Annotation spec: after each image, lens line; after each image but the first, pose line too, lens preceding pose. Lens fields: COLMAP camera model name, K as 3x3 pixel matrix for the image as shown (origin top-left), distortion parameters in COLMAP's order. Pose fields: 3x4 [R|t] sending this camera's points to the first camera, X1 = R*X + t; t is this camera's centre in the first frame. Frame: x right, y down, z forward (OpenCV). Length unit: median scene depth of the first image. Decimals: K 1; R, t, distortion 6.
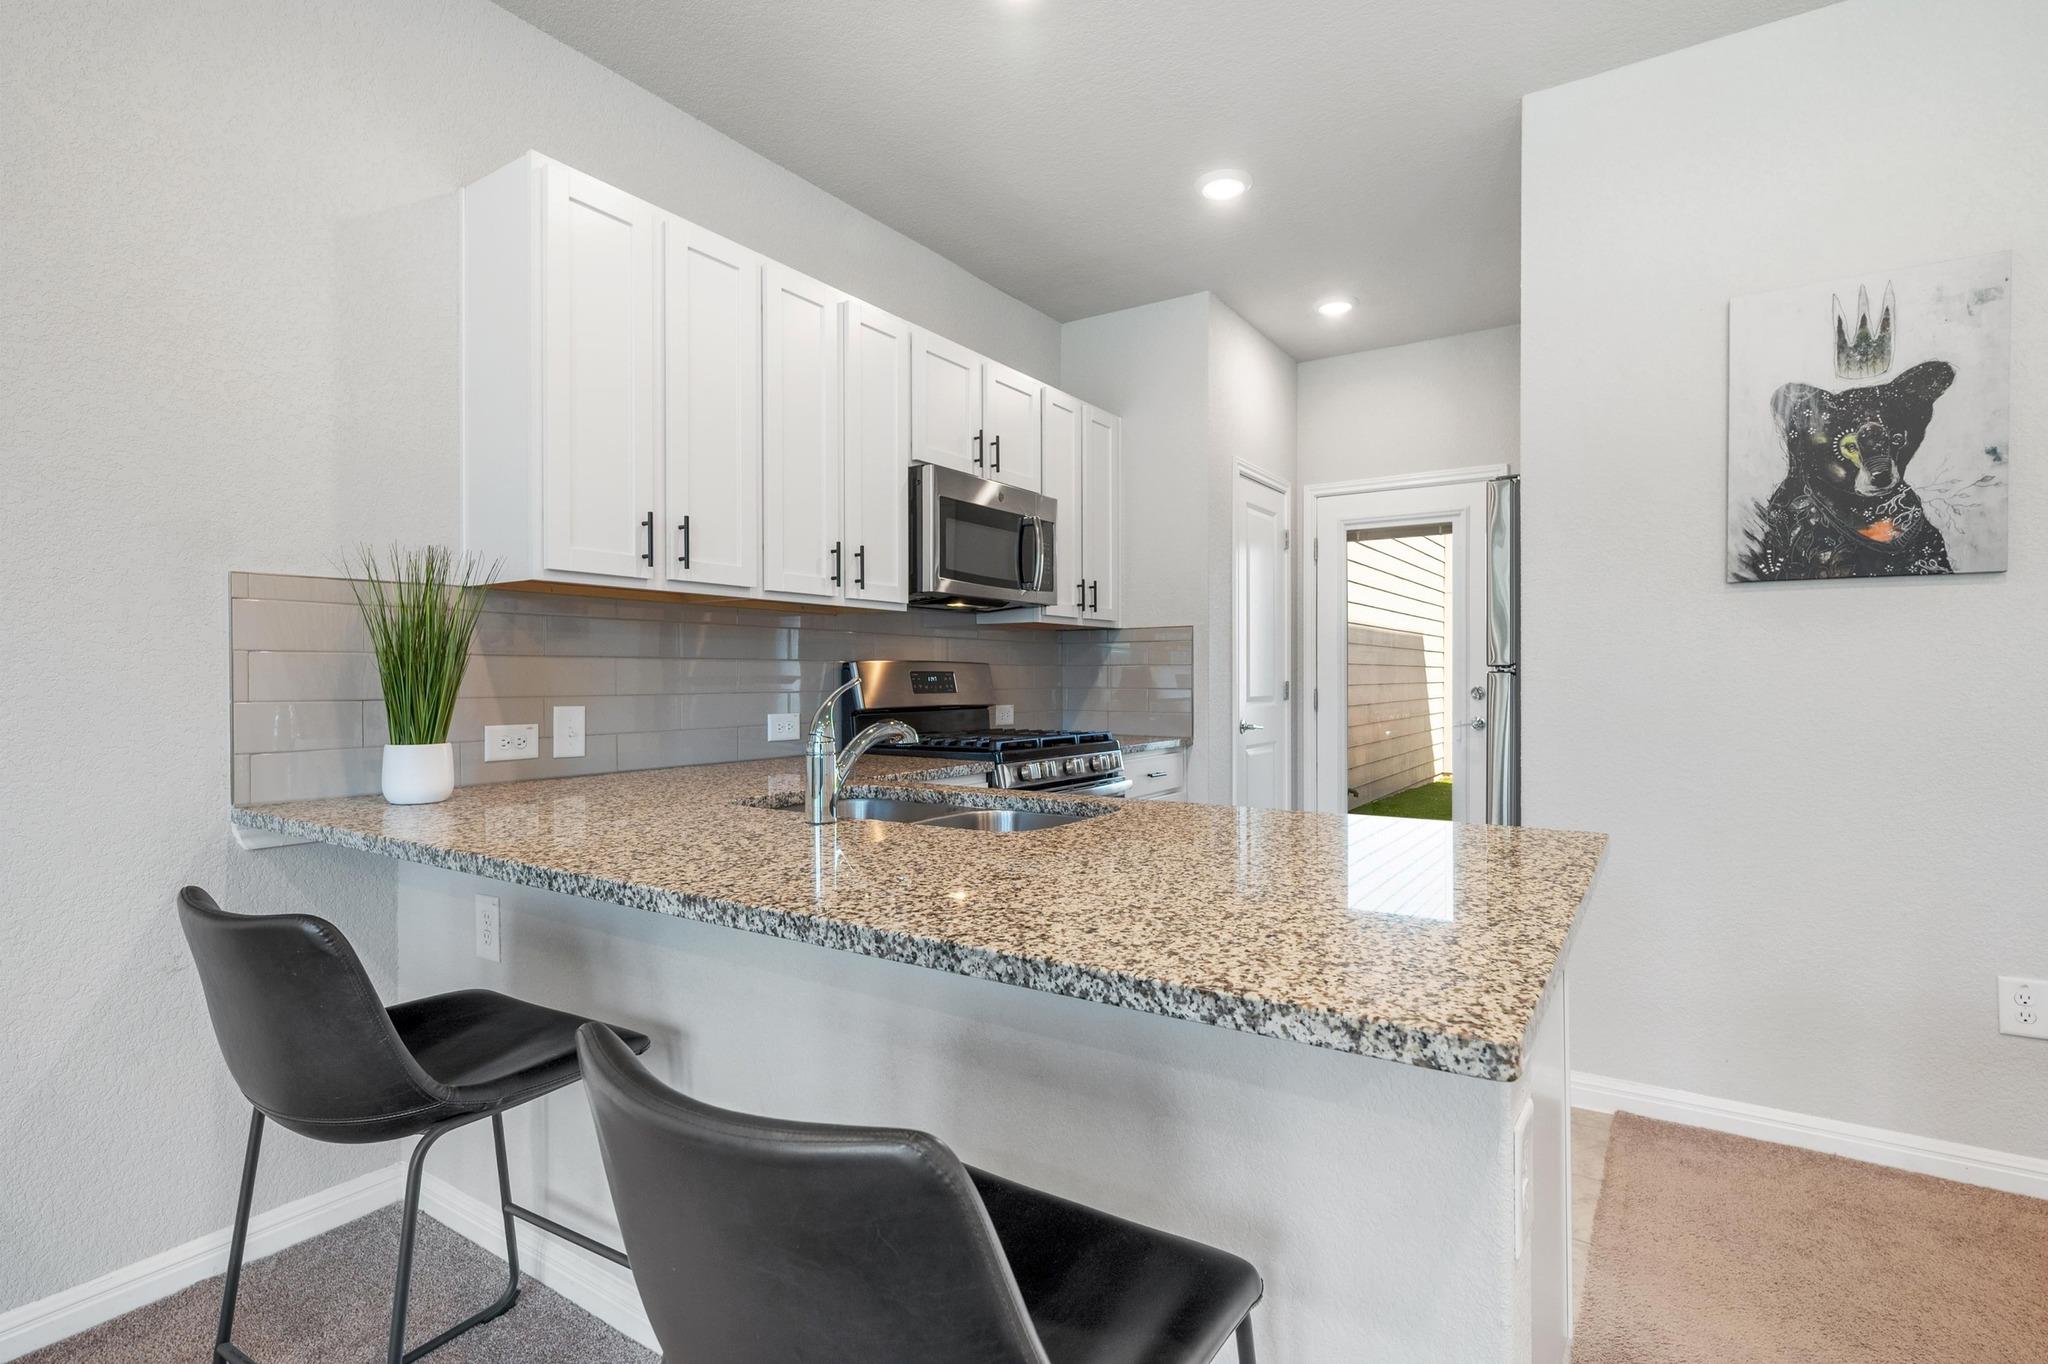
lens RADIAL K [[989.4, 0, 1019.4], [0, 989.4, 686.1], [0, 0, 1]] dist [-0.000482, 0.000108]
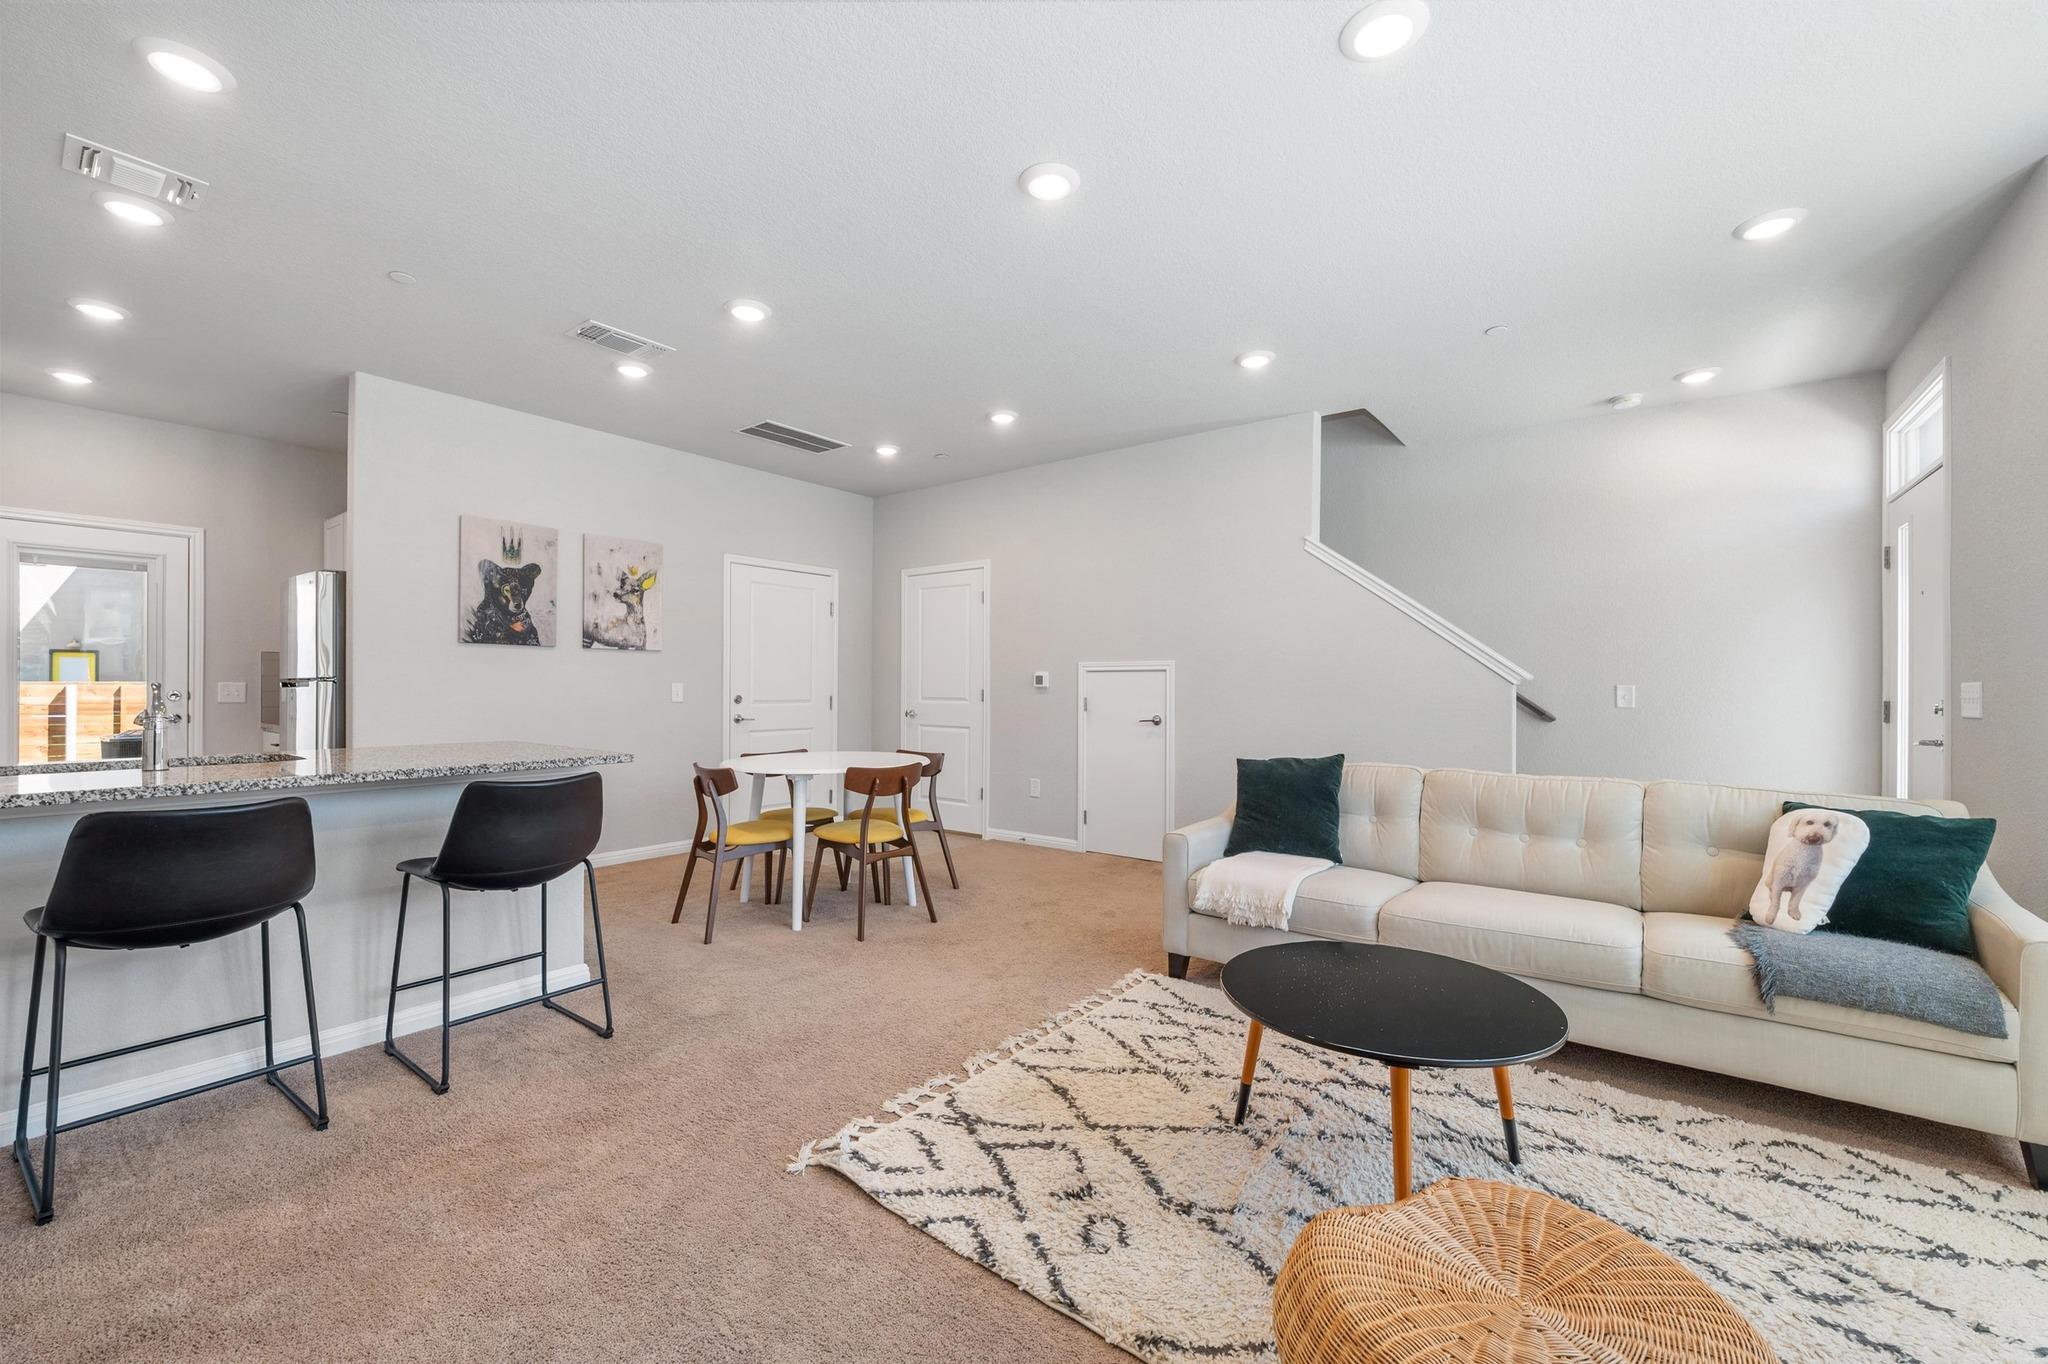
lens RADIAL K [[813.8, 0, 1024.0], [0, 813.8, 682.0], [0, 0, 1]] dist [-0.002737, -0.000211]
pose [[0.066380, 0.007853, 0.997764, -1.050637], [0.004336, 0.999957, -0.008159, 0.005564], [-0.997785, 0.004868, 0.066343, -0.398041]]
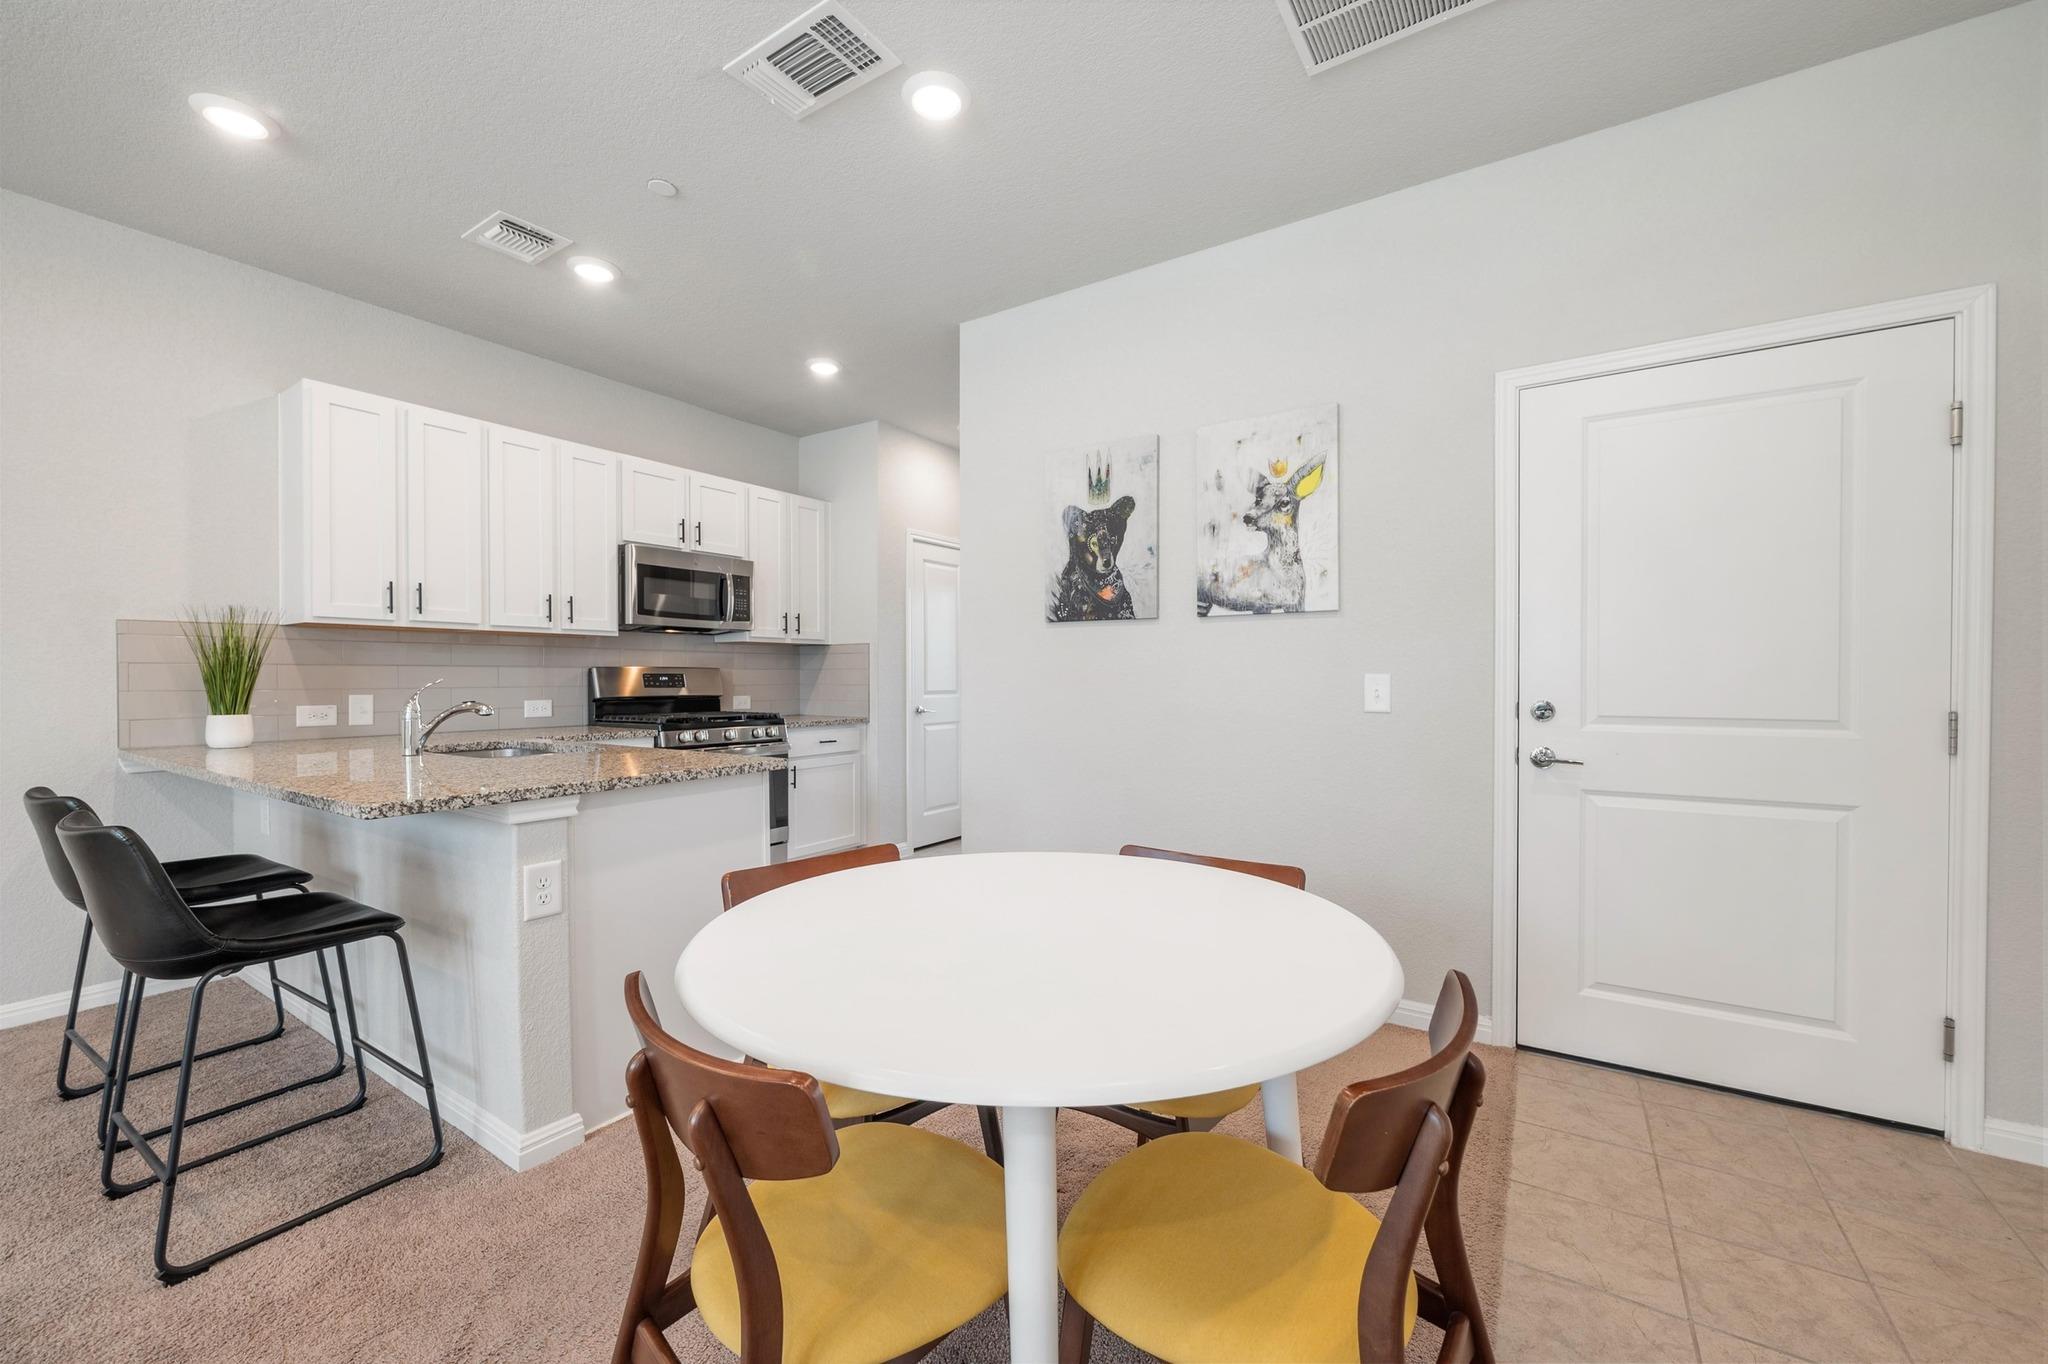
lens RADIAL K [[813.8, 0, 1024.0], [0, 813.8, 682.0], [0, 0, 1]] dist [-0.002737, -0.000211]
pose [[0.999998, 0.001169, 0.001401, 0.695307], [-0.001167, 0.999998, -0.001490, -0.000810], [-0.001403, 0.001488, 0.999998, -0.395112]]
